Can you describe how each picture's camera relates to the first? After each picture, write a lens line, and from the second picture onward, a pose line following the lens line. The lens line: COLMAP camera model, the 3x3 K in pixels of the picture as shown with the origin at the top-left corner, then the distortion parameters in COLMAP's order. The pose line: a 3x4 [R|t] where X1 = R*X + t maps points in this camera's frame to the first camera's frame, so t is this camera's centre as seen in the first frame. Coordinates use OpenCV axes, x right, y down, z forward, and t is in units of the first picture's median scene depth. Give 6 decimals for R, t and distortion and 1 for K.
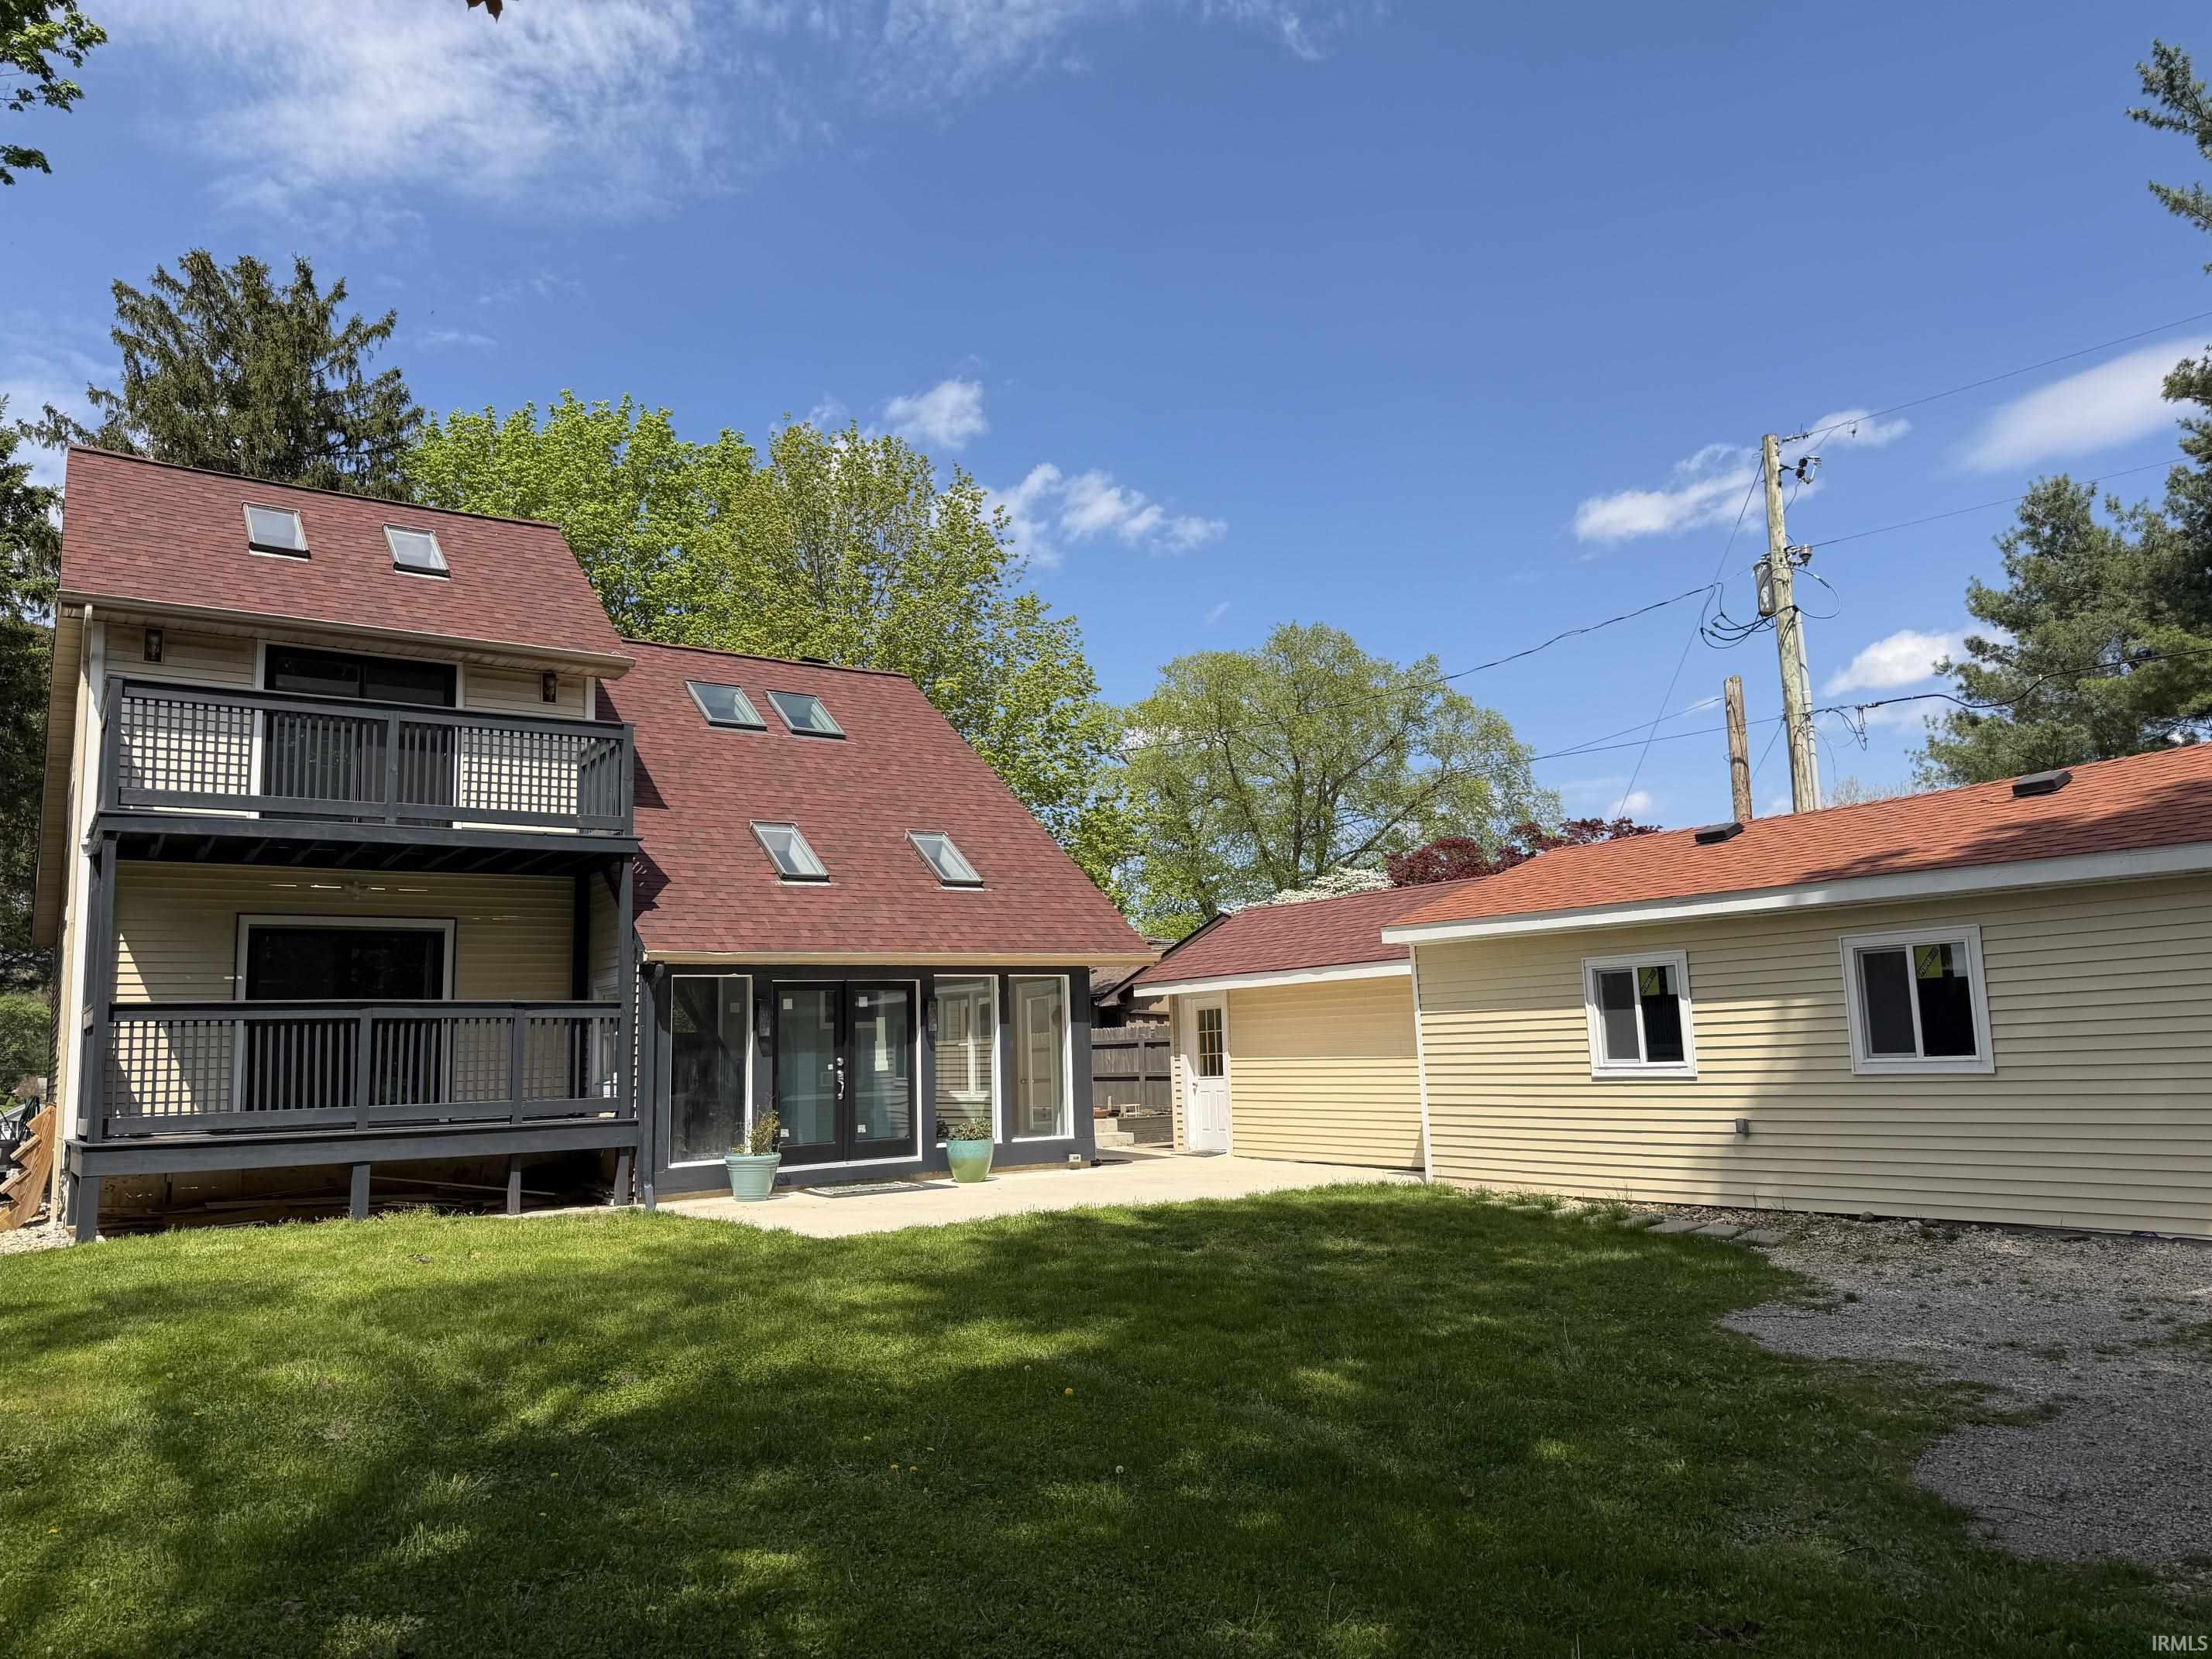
lens RADIAL K [[1543.9, 0, 1106.0], [0, 1543.9, 829.5], [0, 0, 1]] dist [0.081408, -0.115672]
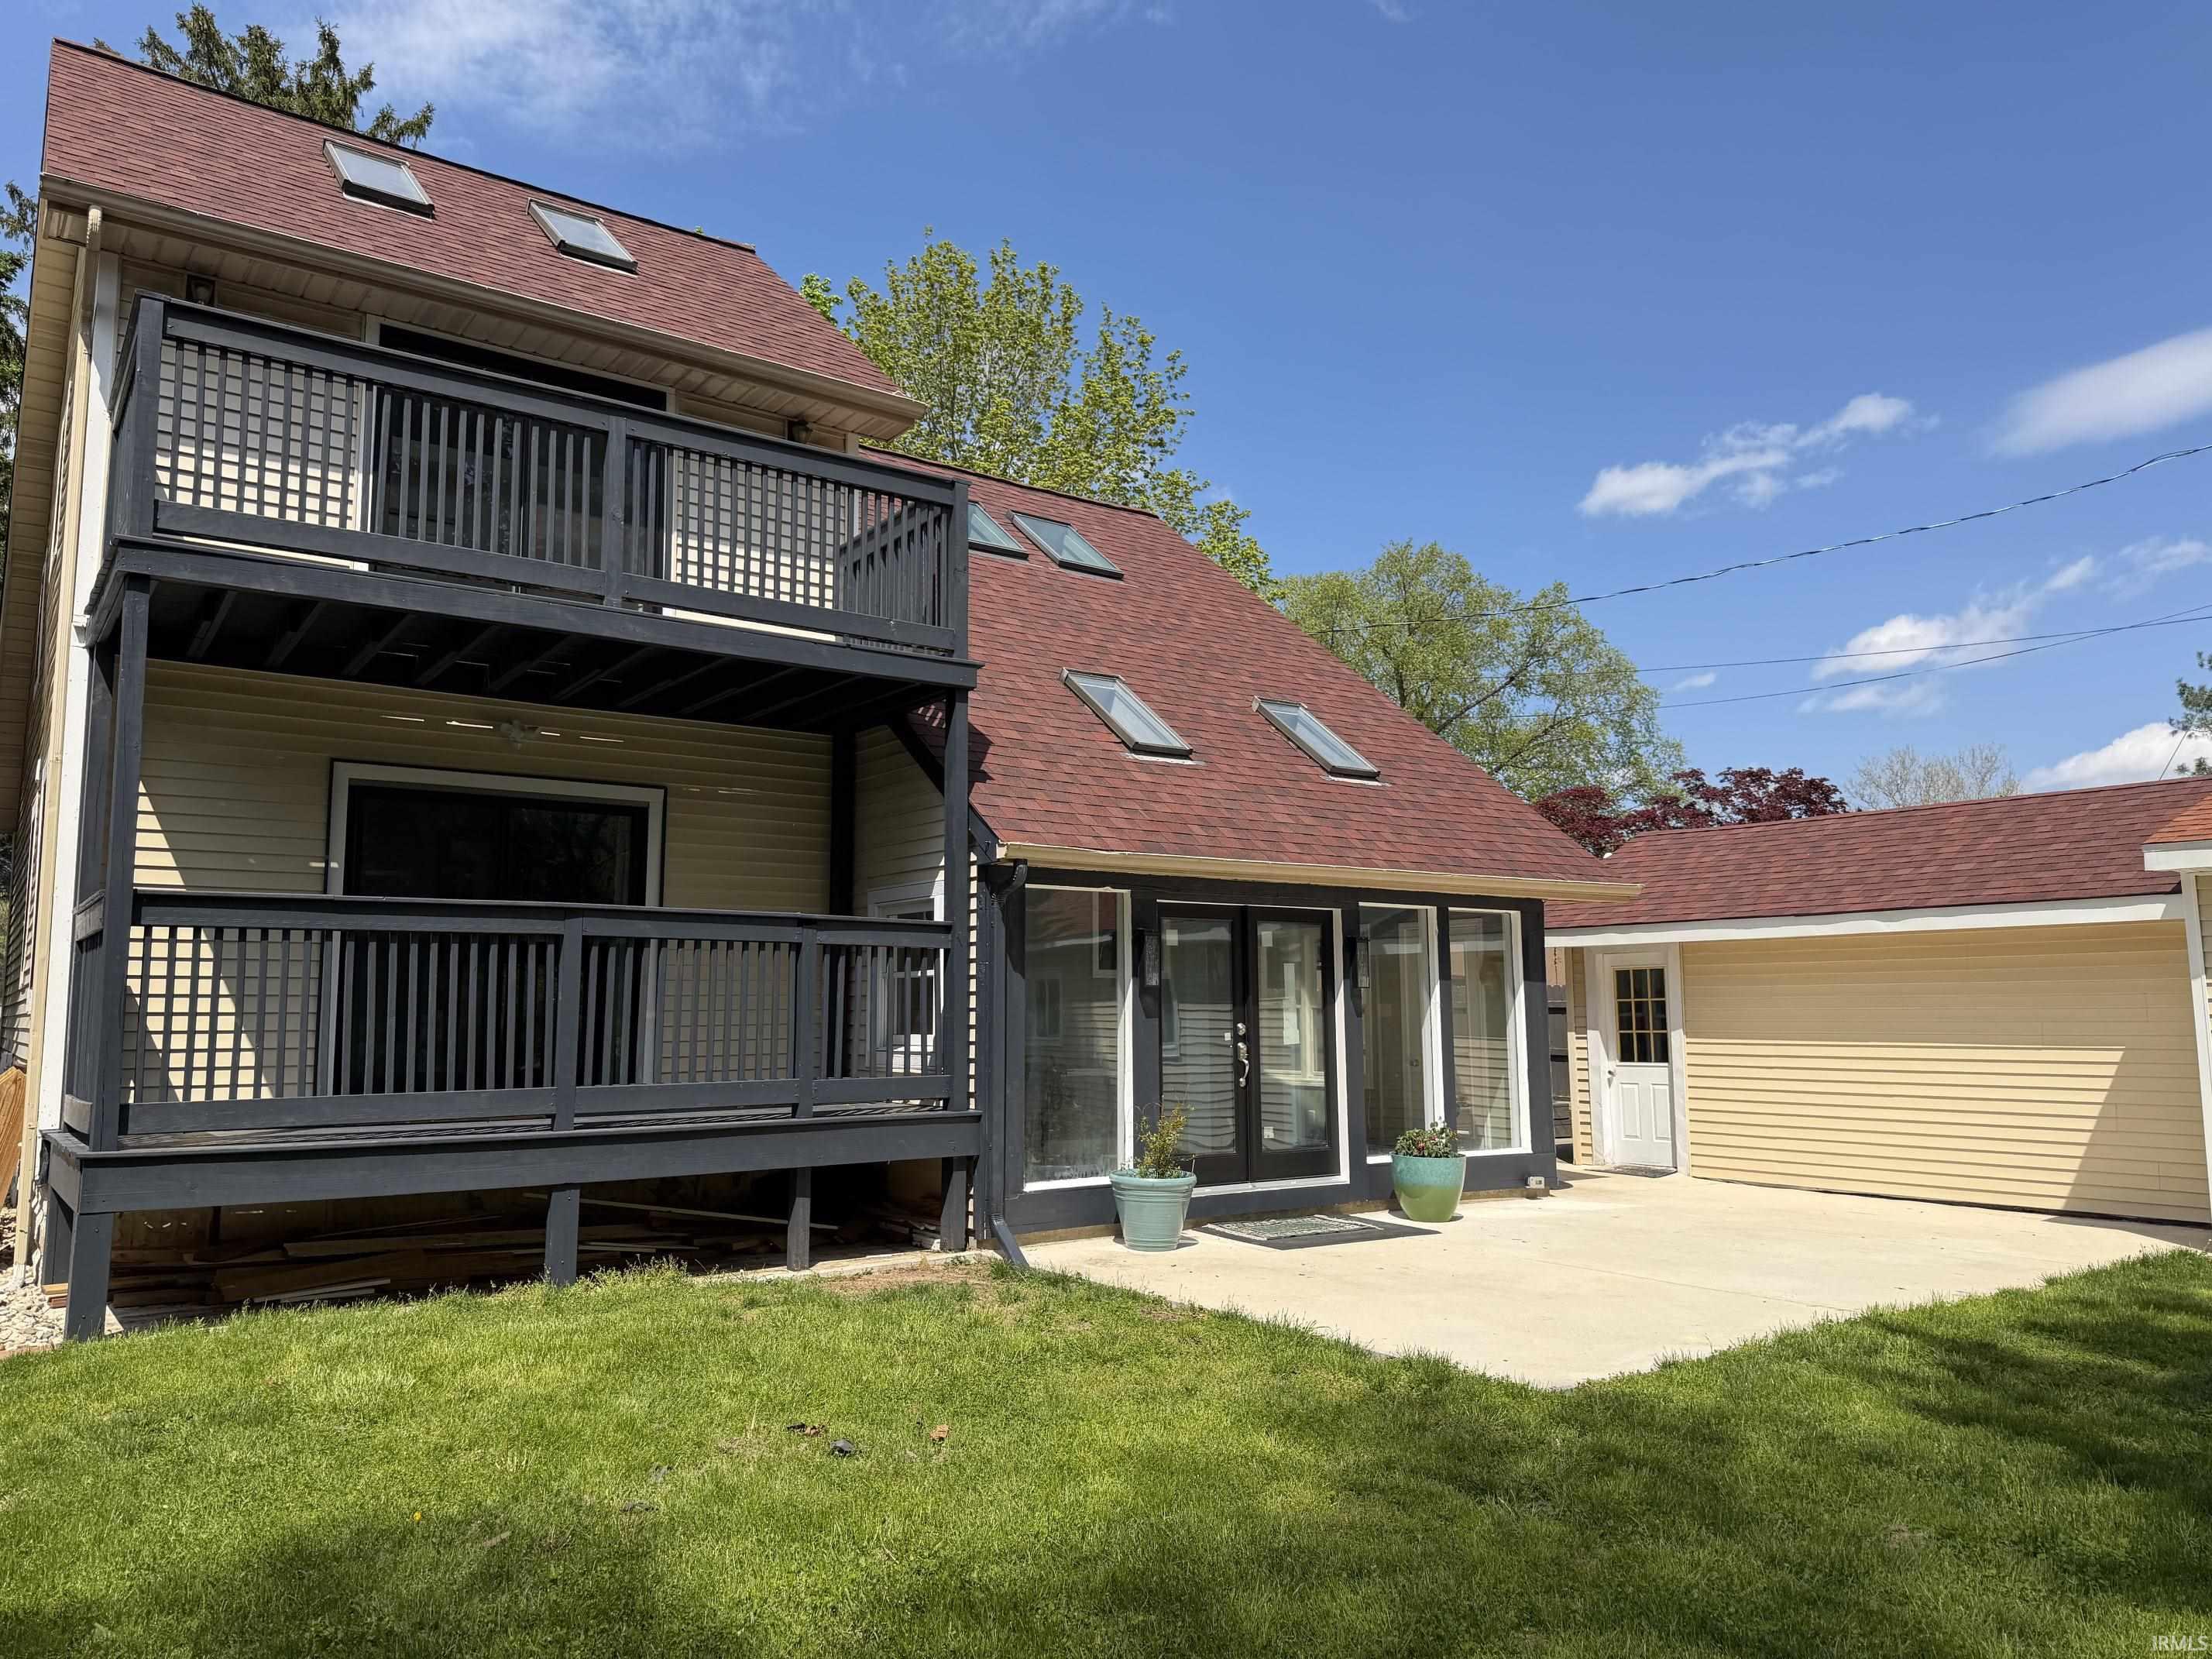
lens RADIAL K [[1555.6, 0, 1106.0], [0, 1555.6, 829.5], [0, 0, 1]] dist [0.067552, -0.083153]
pose [[0.999369, 0.030451, 0.018302, -0.248198], [-0.030944, 0.999149, 0.027289, 0.051281], [-0.017456, -0.027838, 0.999460, 0.359135]]
